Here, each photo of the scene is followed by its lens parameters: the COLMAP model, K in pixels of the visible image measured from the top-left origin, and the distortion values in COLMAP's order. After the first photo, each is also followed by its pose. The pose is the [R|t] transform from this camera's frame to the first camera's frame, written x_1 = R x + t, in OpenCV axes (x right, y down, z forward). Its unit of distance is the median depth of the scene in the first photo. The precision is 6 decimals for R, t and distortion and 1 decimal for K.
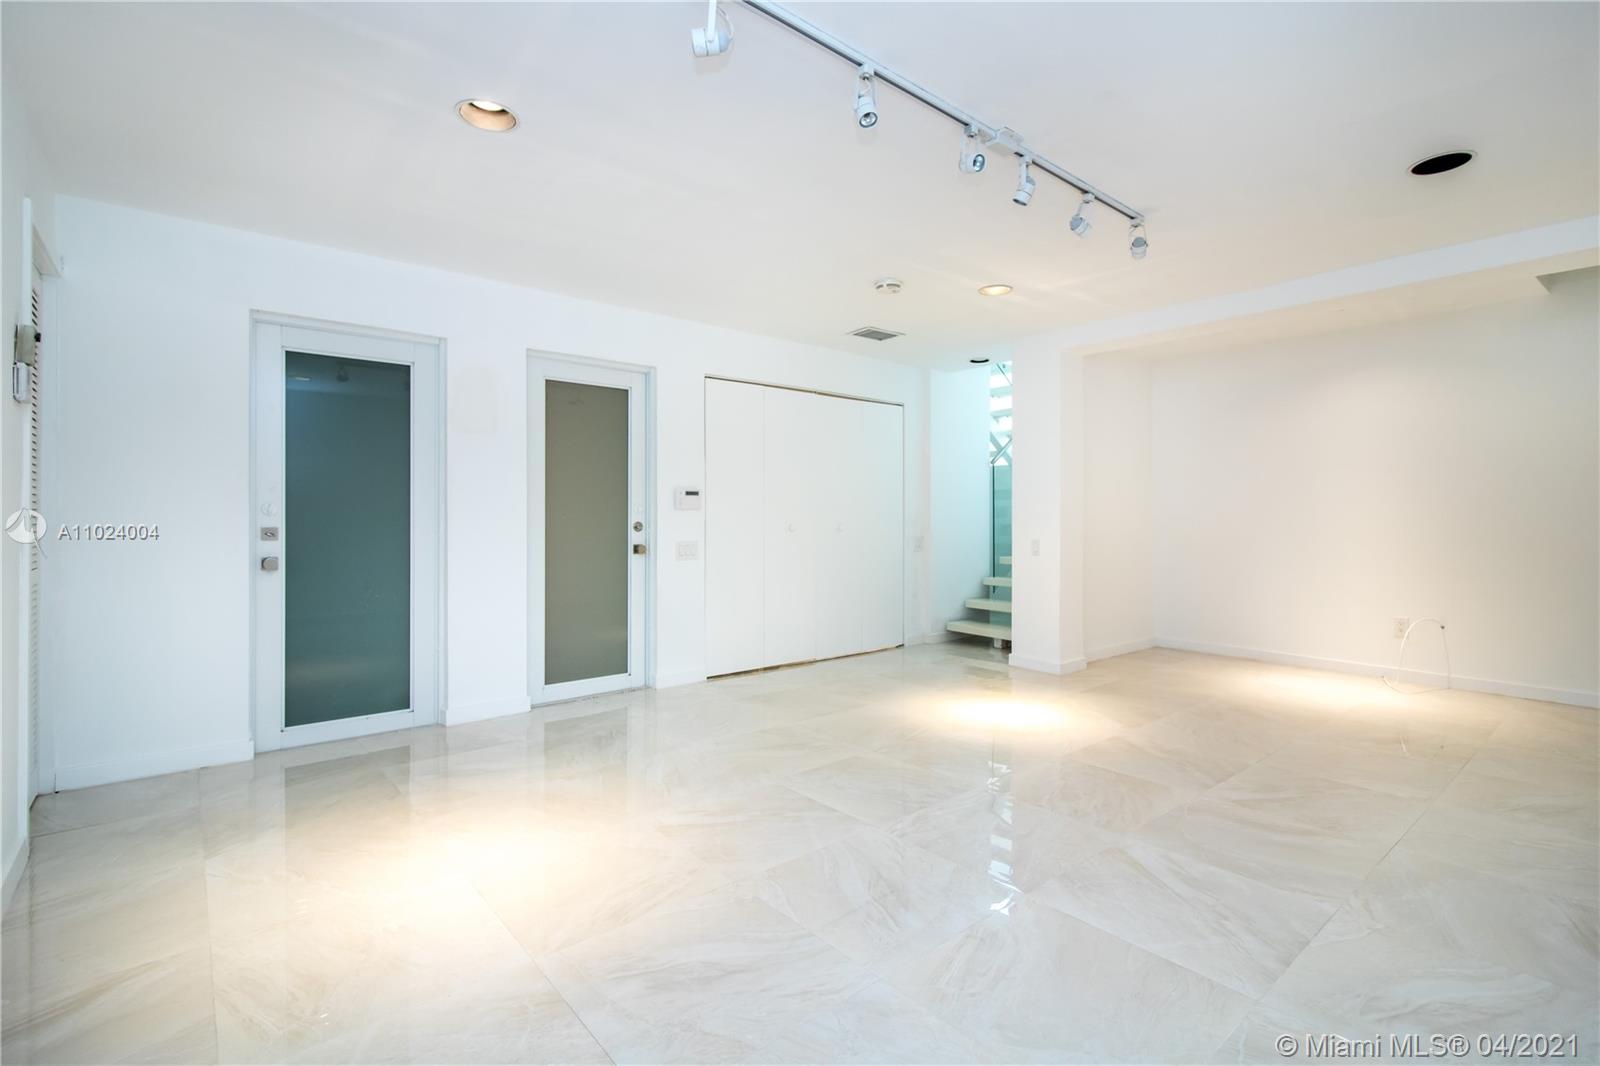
lens RADIAL K [[735.9, 0, 805.5], [0, 735.9, 511.6], [0, 0, 1]] dist [0.001344, 0.000581]
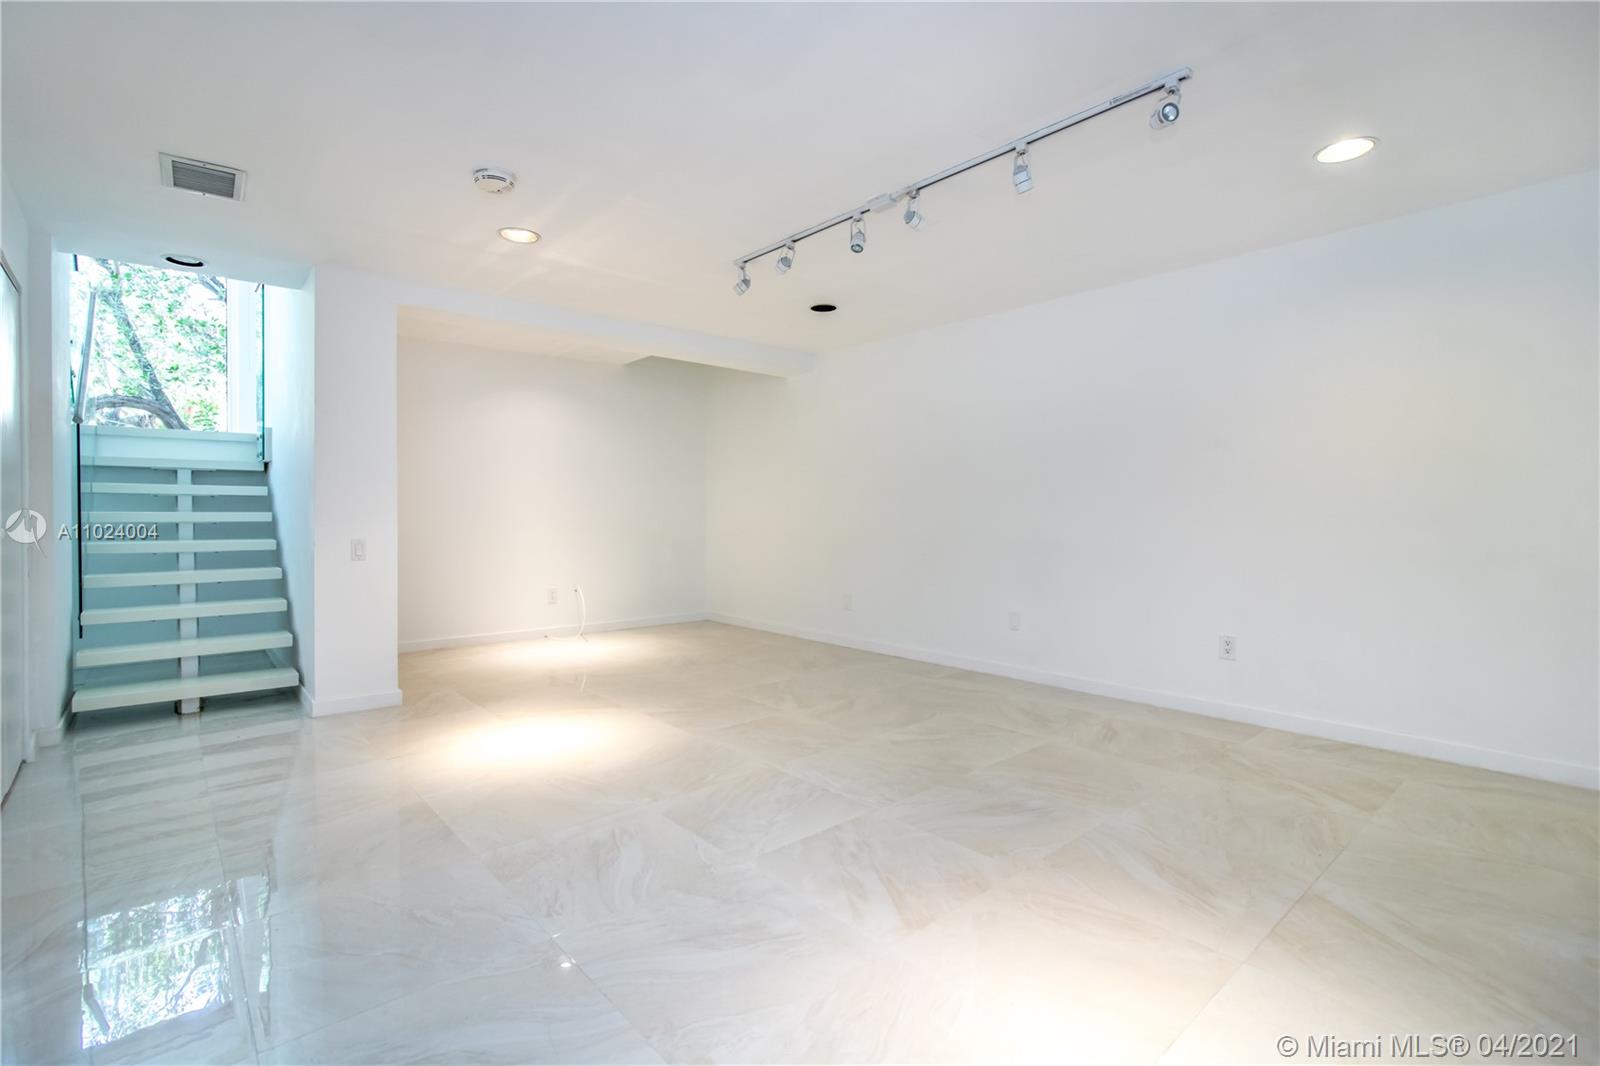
lens RADIAL K [[735.9, 0, 805.5], [0, 735.9, 511.6], [0, 0, 1]] dist [0.001344, 0.000581]
pose [[-0.017381, -0.003330, 0.999843, -0.852350], [-0.004567, 0.999984, 0.003251, 0.007257], [-0.999839, -0.004510, -0.017396, 1.021198]]
